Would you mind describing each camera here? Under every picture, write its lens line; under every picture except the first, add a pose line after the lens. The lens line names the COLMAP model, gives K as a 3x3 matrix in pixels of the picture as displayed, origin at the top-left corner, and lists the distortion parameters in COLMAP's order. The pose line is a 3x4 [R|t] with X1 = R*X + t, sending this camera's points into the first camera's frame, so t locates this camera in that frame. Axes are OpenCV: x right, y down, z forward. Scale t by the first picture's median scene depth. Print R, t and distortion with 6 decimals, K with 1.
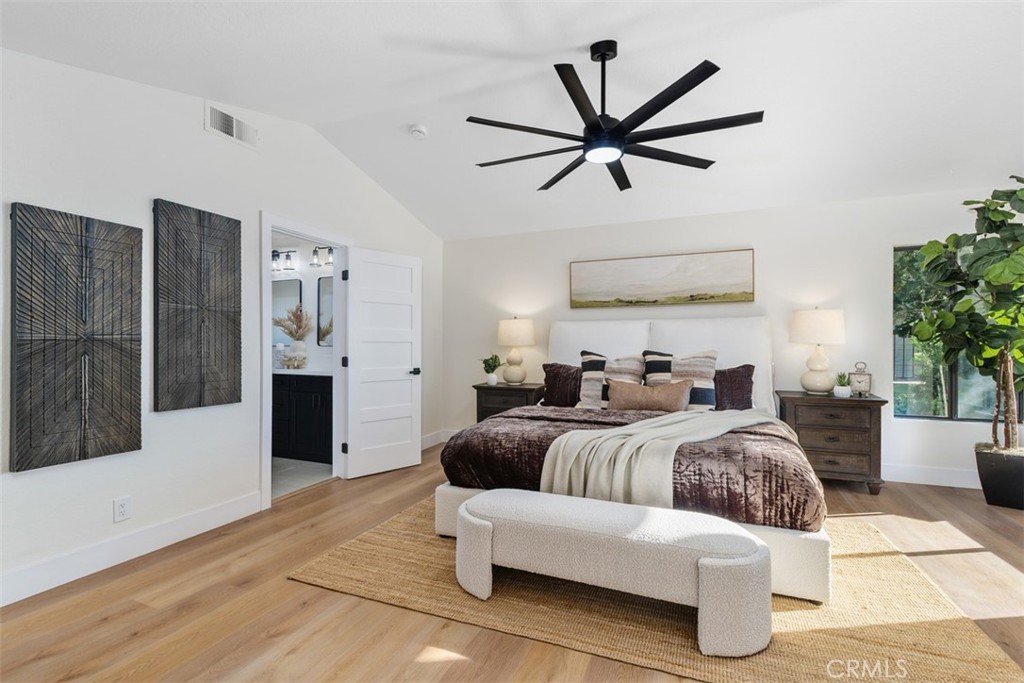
lens RADIAL K [[463.7, 0, 511.4], [0, 463.7, 340.7], [0, 0, 1]] dist [0.001773, -0.000394]
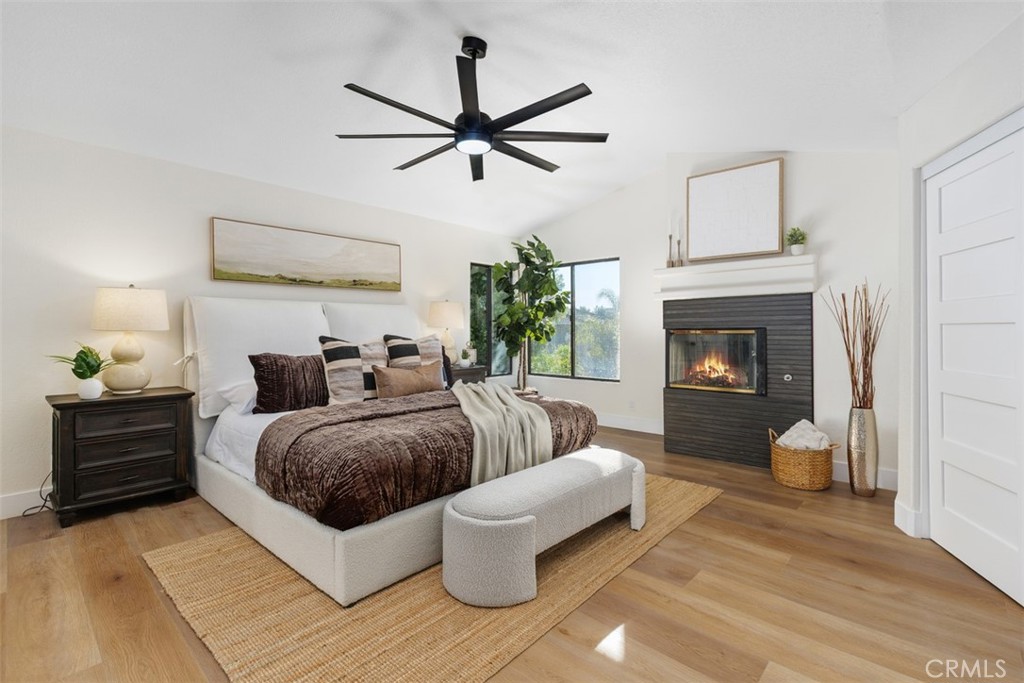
lens RADIAL K [[463.7, 0, 511.4], [0, 463.7, 340.7], [0, 0, 1]] dist [0.001773, -0.000394]
pose [[0.339567, -0.020554, 0.940357, -0.530297], [-0.003855, 0.999722, 0.023243, 0.009729], [-0.940574, -0.011517, 0.339394, 0.409786]]
